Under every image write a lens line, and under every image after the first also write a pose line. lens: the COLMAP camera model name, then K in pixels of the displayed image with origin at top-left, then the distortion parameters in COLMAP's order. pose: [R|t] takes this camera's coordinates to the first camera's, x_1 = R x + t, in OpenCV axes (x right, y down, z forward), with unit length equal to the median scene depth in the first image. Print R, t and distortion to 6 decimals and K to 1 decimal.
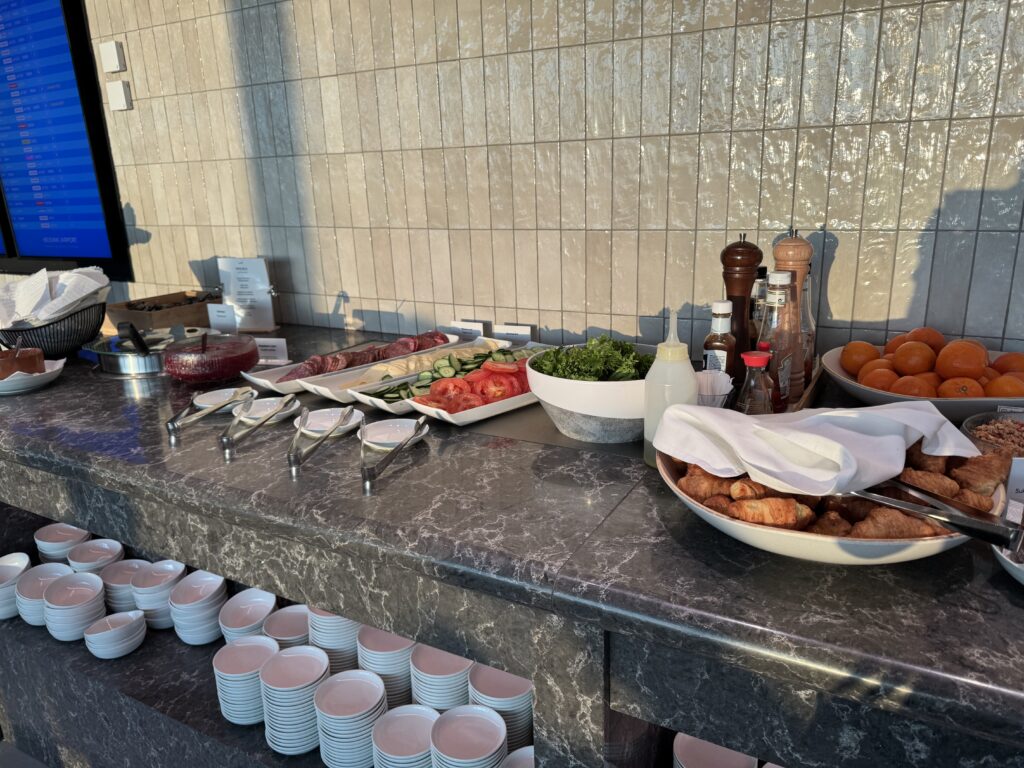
lens RADIAL K [[733.3, 0, 505.5], [0, 733.3, 388.0], [0, 0, 1]] dist [0.008702, -0.019904]
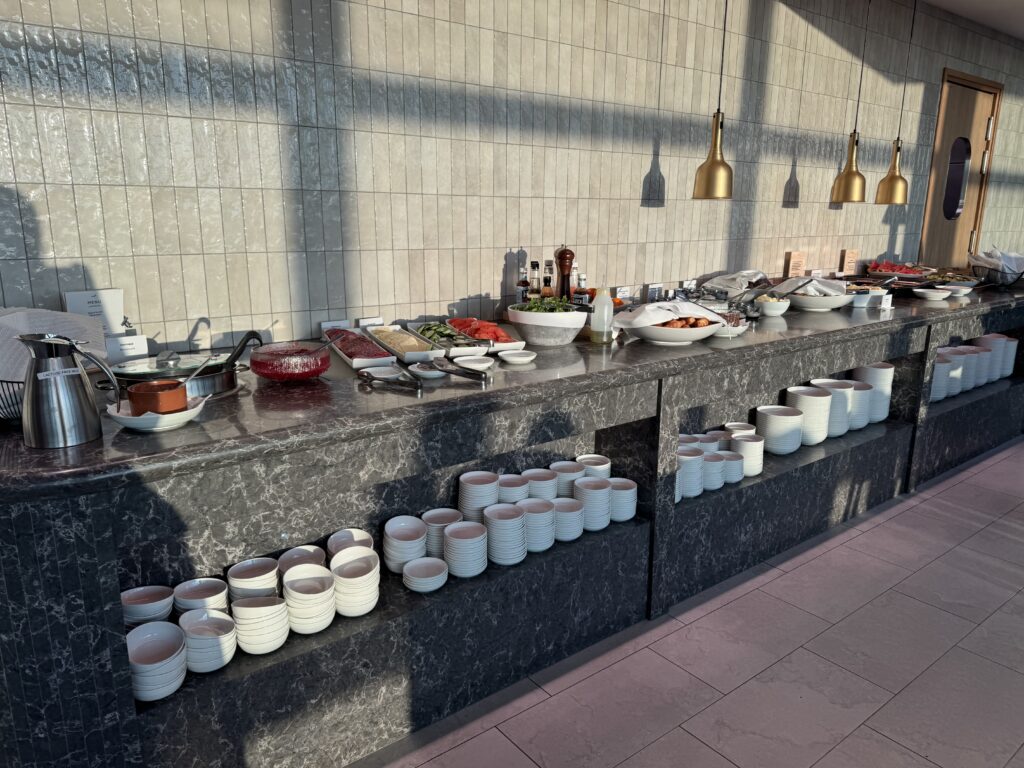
lens RADIAL K [[733.3, 0, 511.2], [0, 733.3, 384.4], [0, 0, 1]] dist [0.008702, -0.019904]
pose [[0.371450, -0.174606, 0.911887, -1.918367], [0.241362, 0.966550, 0.086756, -0.028475], [-0.896532, 0.187869, 0.401167, 0.339984]]
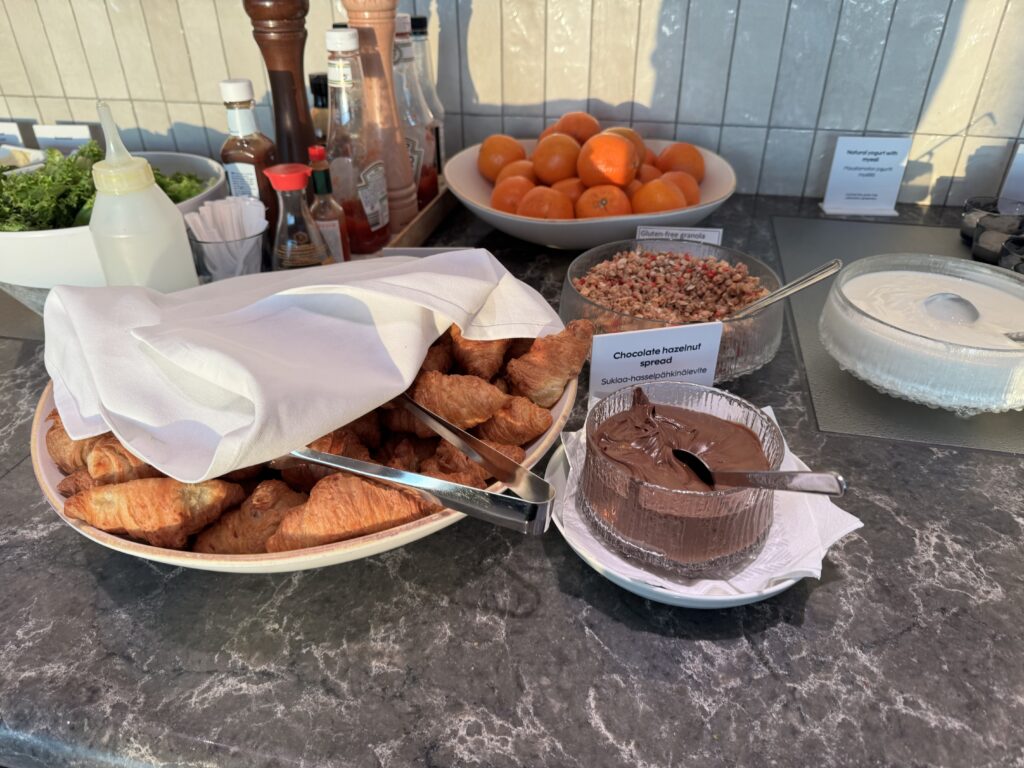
lens RADIAL K [[733.3, 0, 519.6], [0, 733.3, 385.8], [0, 0, 1]] dist [0.008702, -0.019904]
pose [[0.956670, -0.130214, 0.260435, 0.323135], [0.054427, 0.958638, 0.279377, -0.031448], [-0.286042, -0.253097, 0.924187, 0.294256]]
